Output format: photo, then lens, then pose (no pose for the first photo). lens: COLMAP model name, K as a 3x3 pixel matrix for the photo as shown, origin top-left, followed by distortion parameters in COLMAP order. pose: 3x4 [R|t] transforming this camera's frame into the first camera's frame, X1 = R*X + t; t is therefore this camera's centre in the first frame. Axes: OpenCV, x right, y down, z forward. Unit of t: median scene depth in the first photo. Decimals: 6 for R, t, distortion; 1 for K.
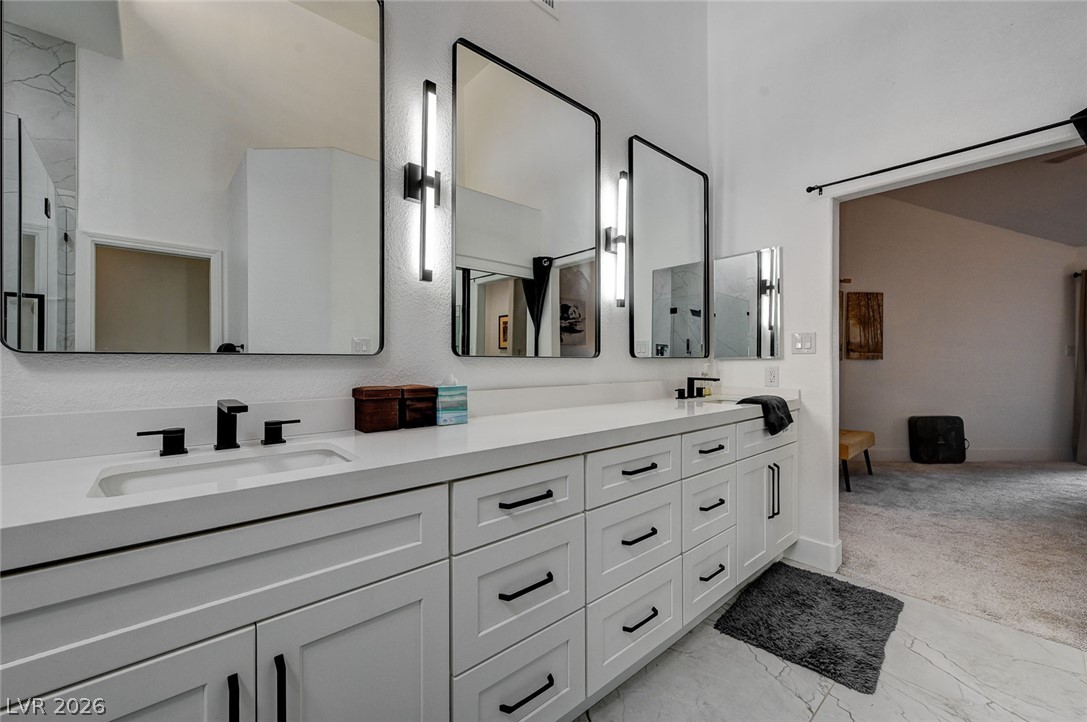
lens RADIAL K [[428.6, 0, 545.2], [0, 428.6, 366.8], [0, 0, 1]] dist [-0.002130, -0.000114]
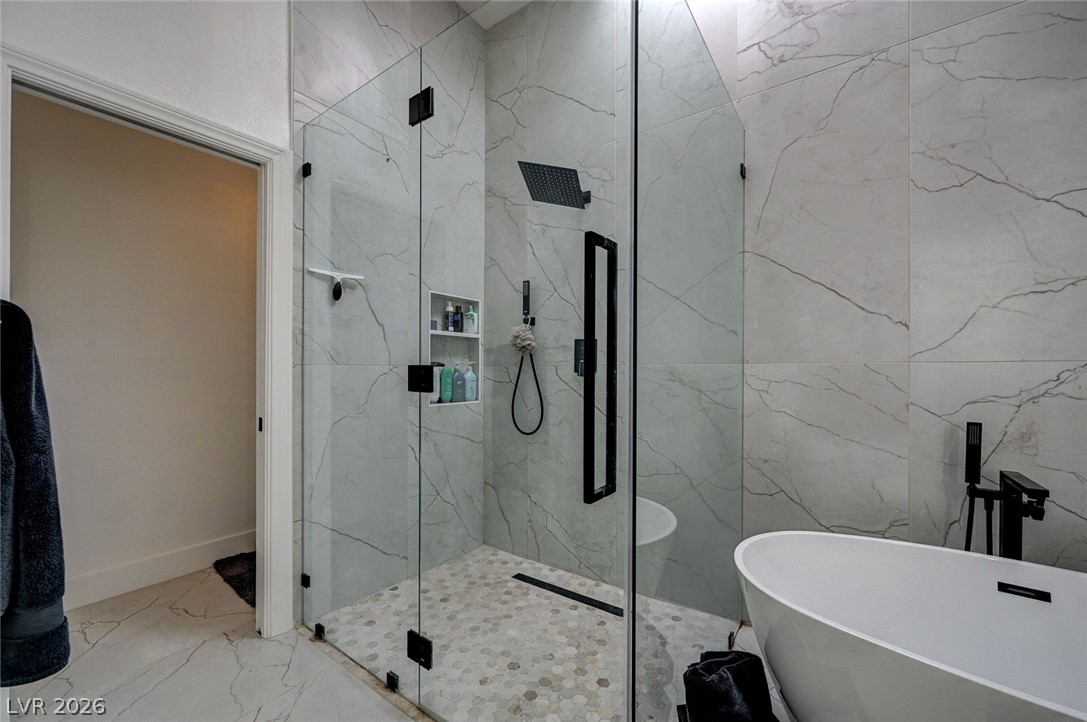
lens RADIAL K [[433.7, 0, 543.3], [0, 433.7, 370.2], [0, 0, 1]] dist [-0.000704, -0.000101]
pose [[0.974136, 0.003047, 0.225944, 0.262016], [-0.001583, 0.999977, -0.006662, 0.007841], [-0.225959, 0.006132, 0.974118, 0.645551]]
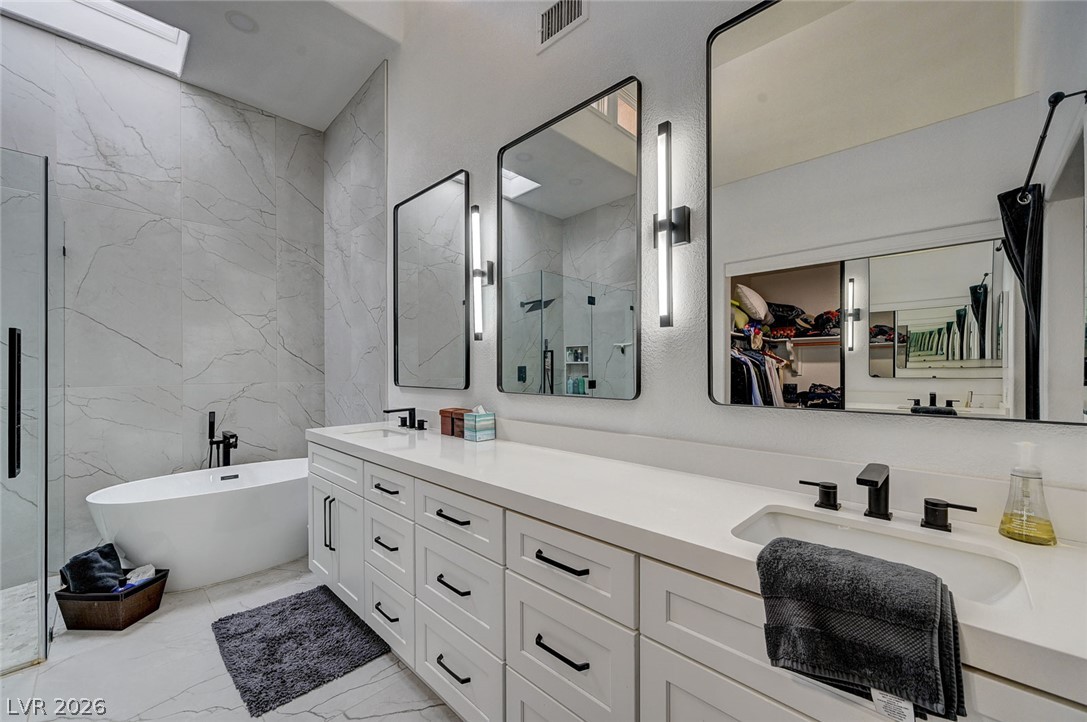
lens RADIAL K [[428.6, 0, 545.2], [0, 428.6, 366.8], [0, 0, 1]] dist [-0.002130, -0.000114]
pose [[-0.082917, 0.002423, 0.996554, 0.055008], [0.012535, 0.999920, -0.001389, -0.009132], [-0.996478, 0.012376, -0.082940, 0.504546]]
